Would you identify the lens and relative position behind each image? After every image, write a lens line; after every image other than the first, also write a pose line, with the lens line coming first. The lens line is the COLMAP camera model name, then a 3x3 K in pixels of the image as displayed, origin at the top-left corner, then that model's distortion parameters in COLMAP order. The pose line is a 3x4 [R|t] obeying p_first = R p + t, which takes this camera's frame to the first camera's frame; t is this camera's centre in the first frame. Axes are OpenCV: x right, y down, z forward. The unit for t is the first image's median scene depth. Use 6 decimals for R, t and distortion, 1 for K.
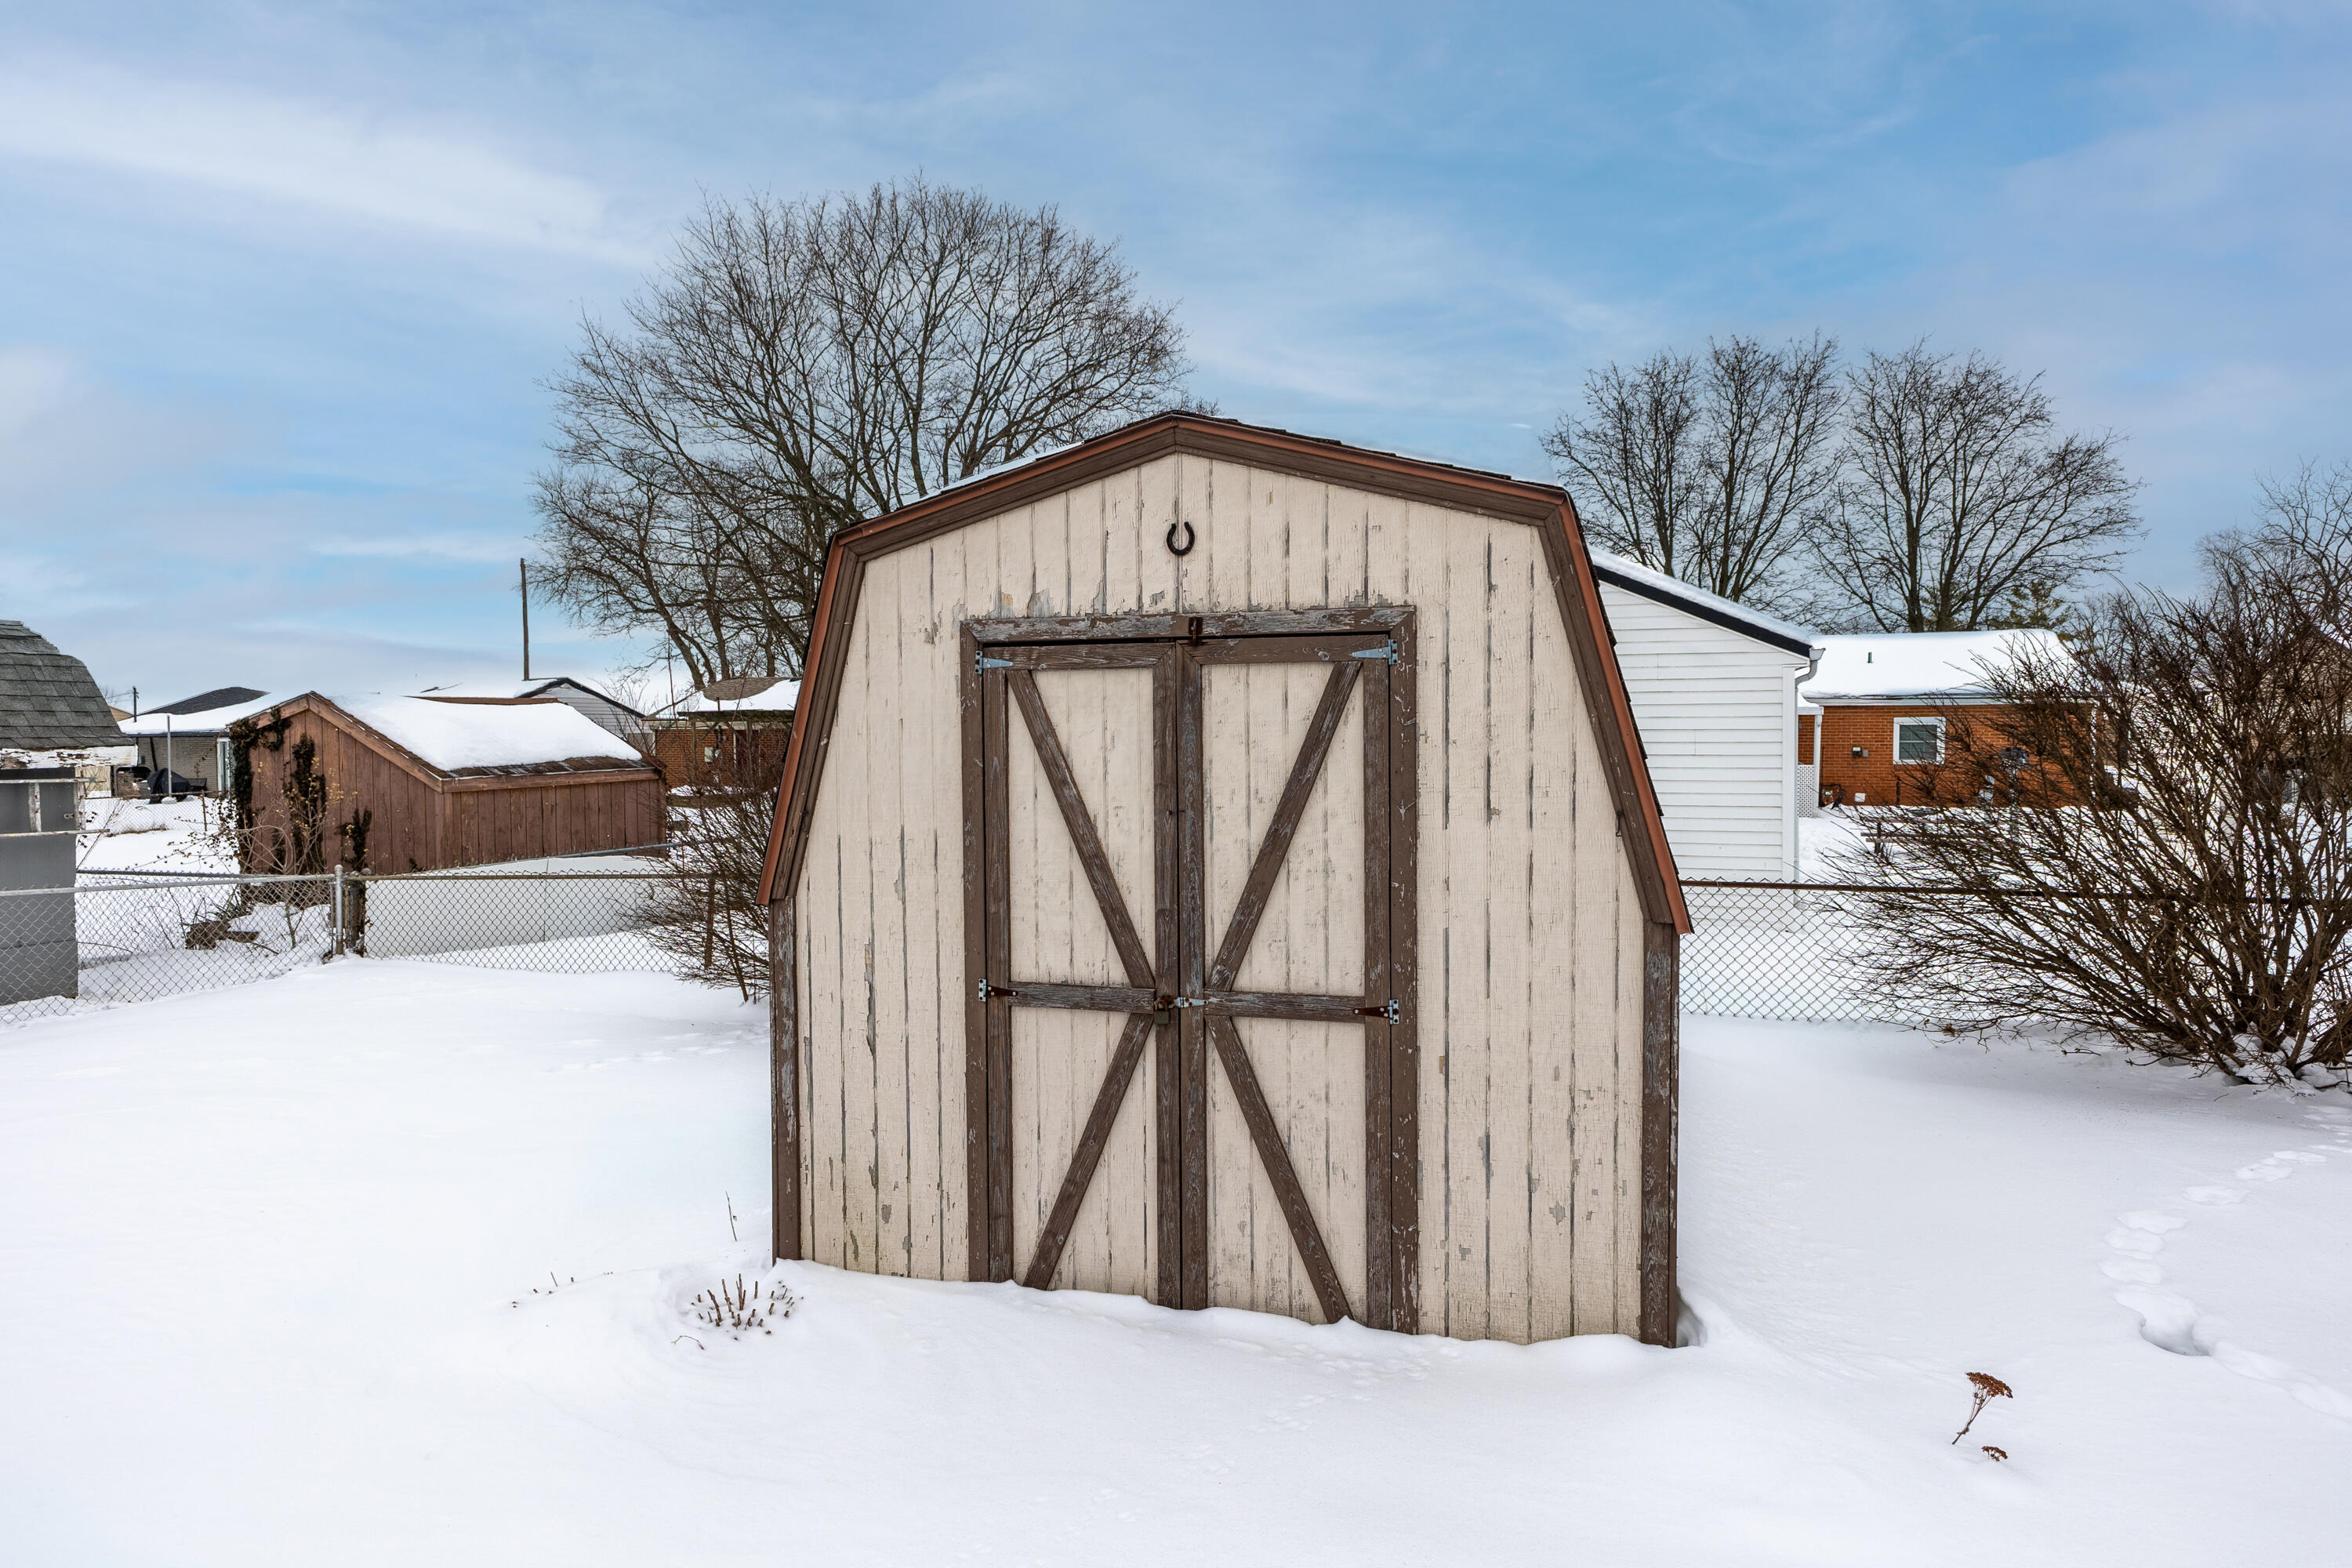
lens RADIAL K [[1471.4, 0, 1172.3], [0, 1471.4, 755.0], [0, 0, 1]] dist [0.038226, -0.000319]
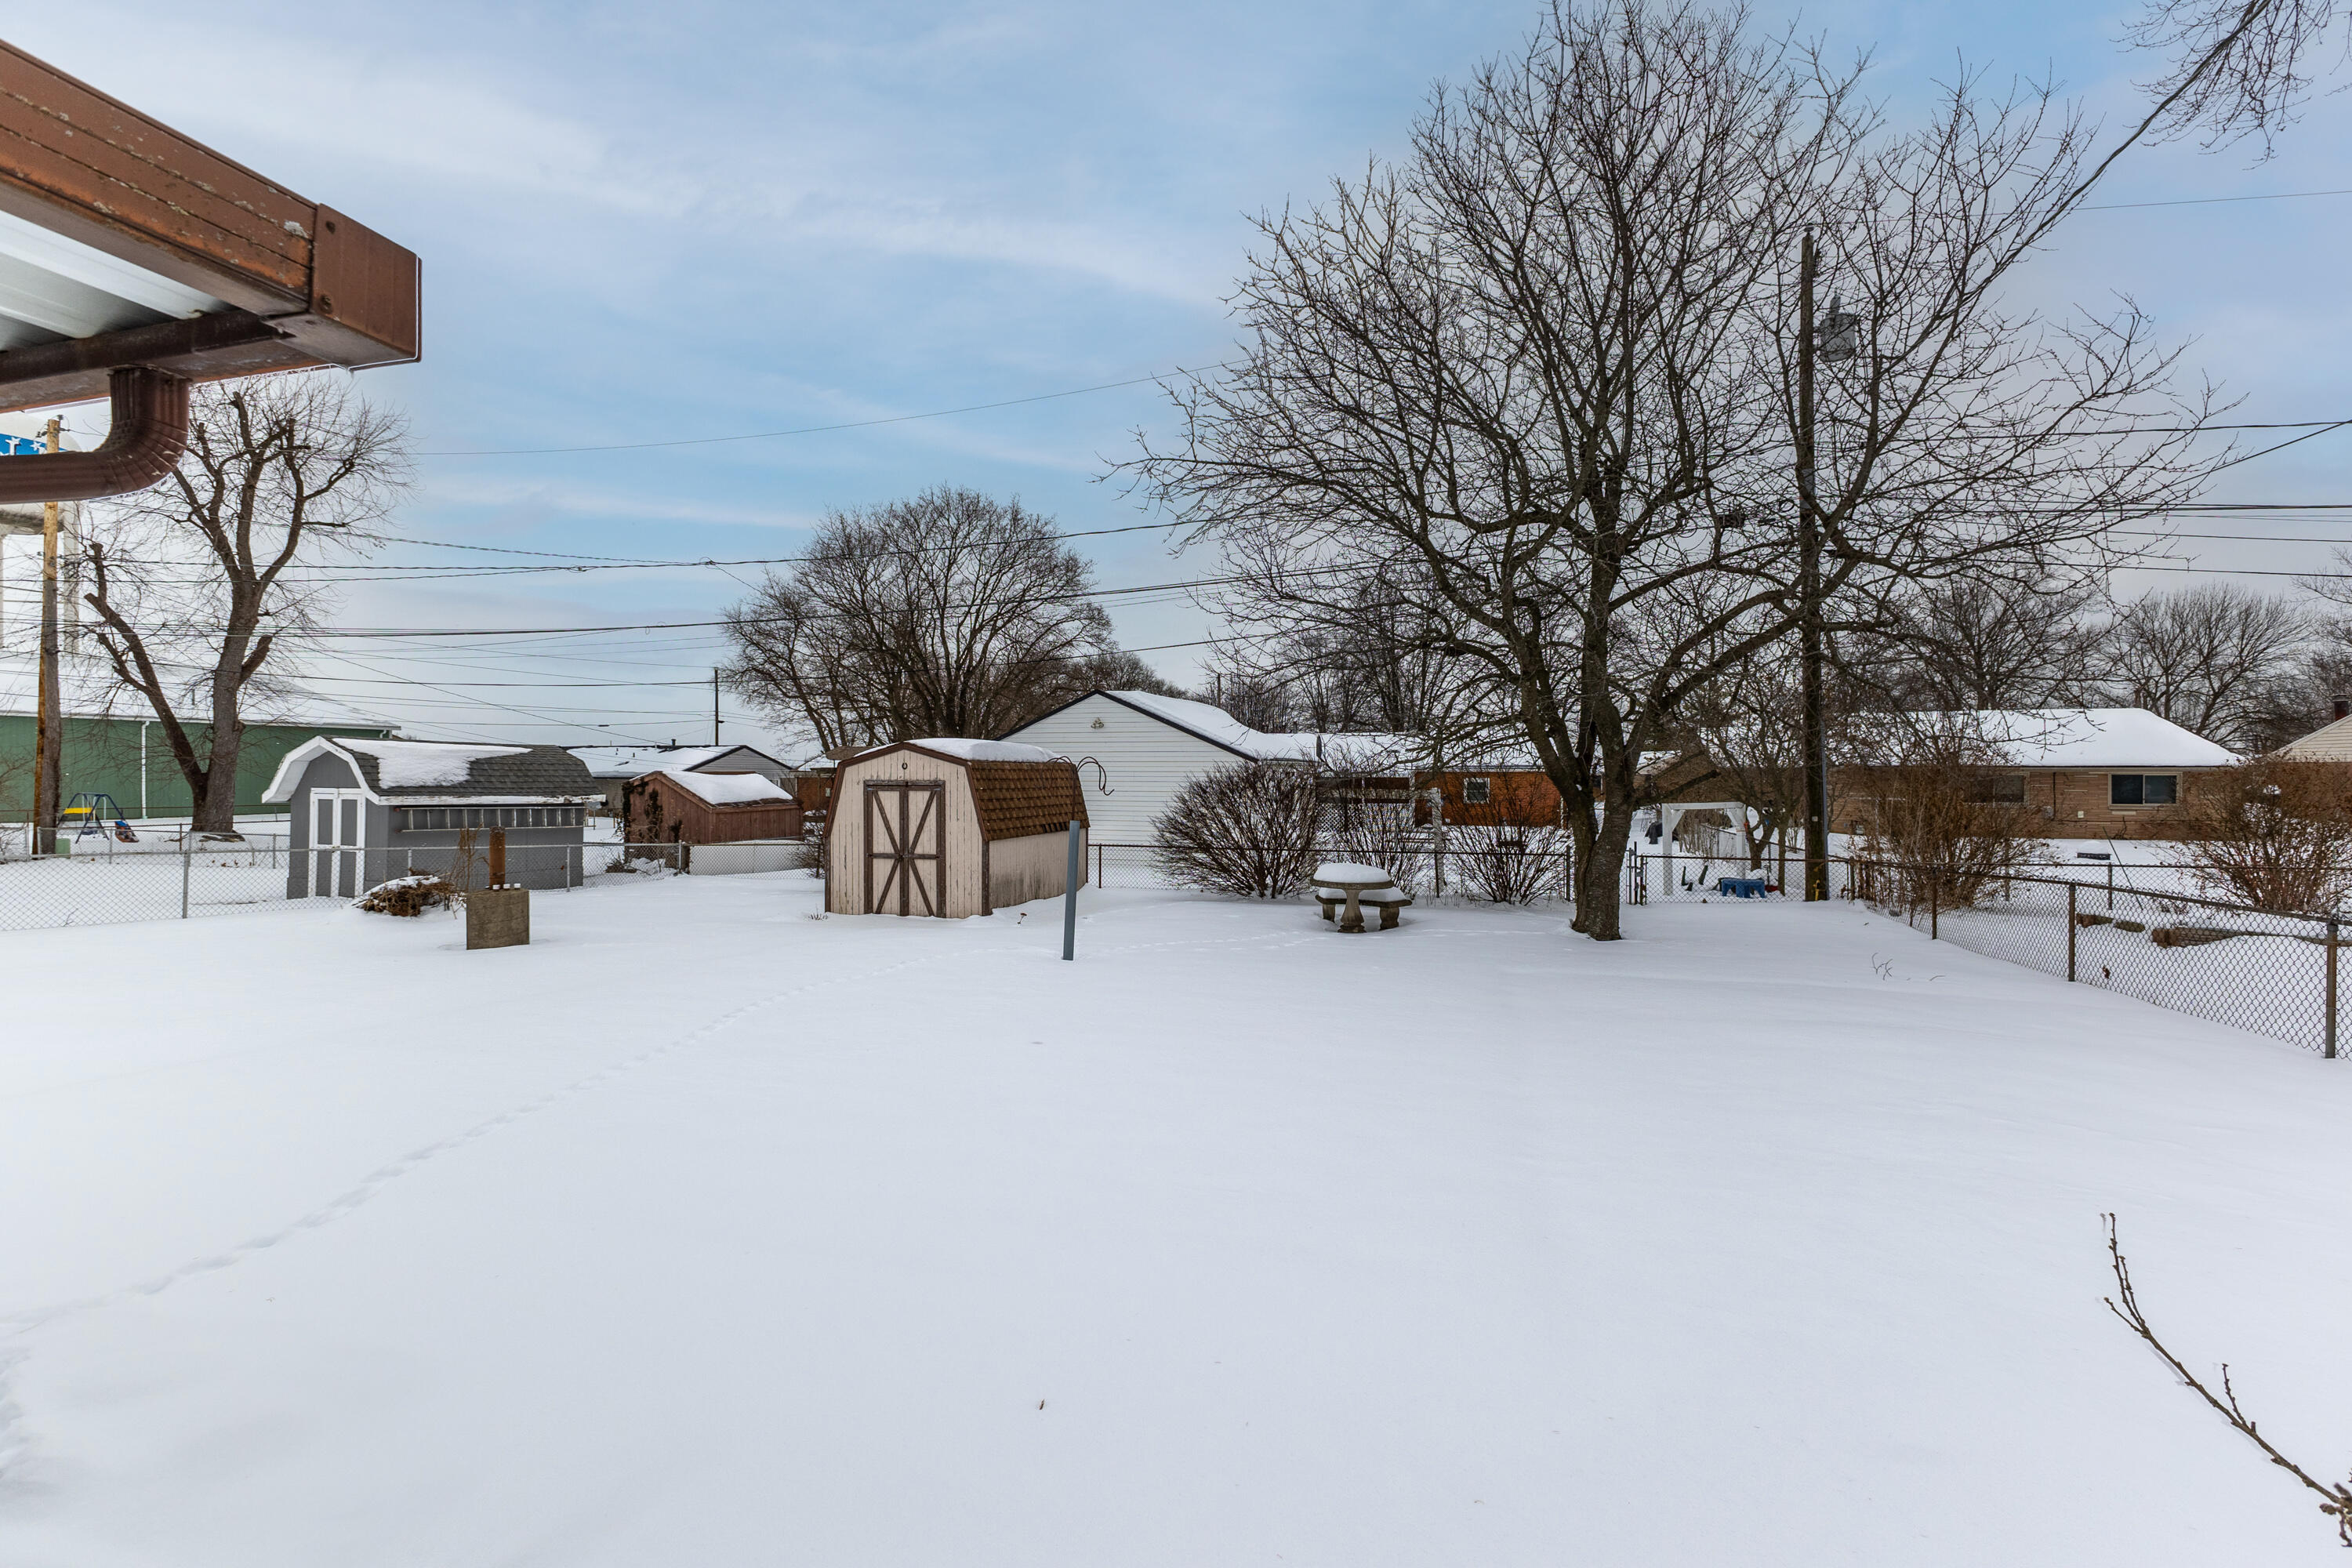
lens RADIAL K [[1015.3, 0, 1182.6], [0, 1015.3, 785.1], [0, 0, 1]] dist [0.002317, 0.000284]
pose [[0.999573, 0.010855, 0.027112, 0.285507], [-0.010679, 0.999921, -0.006605, -0.021843], [-0.027181, 0.006313, 0.999611, -0.833263]]
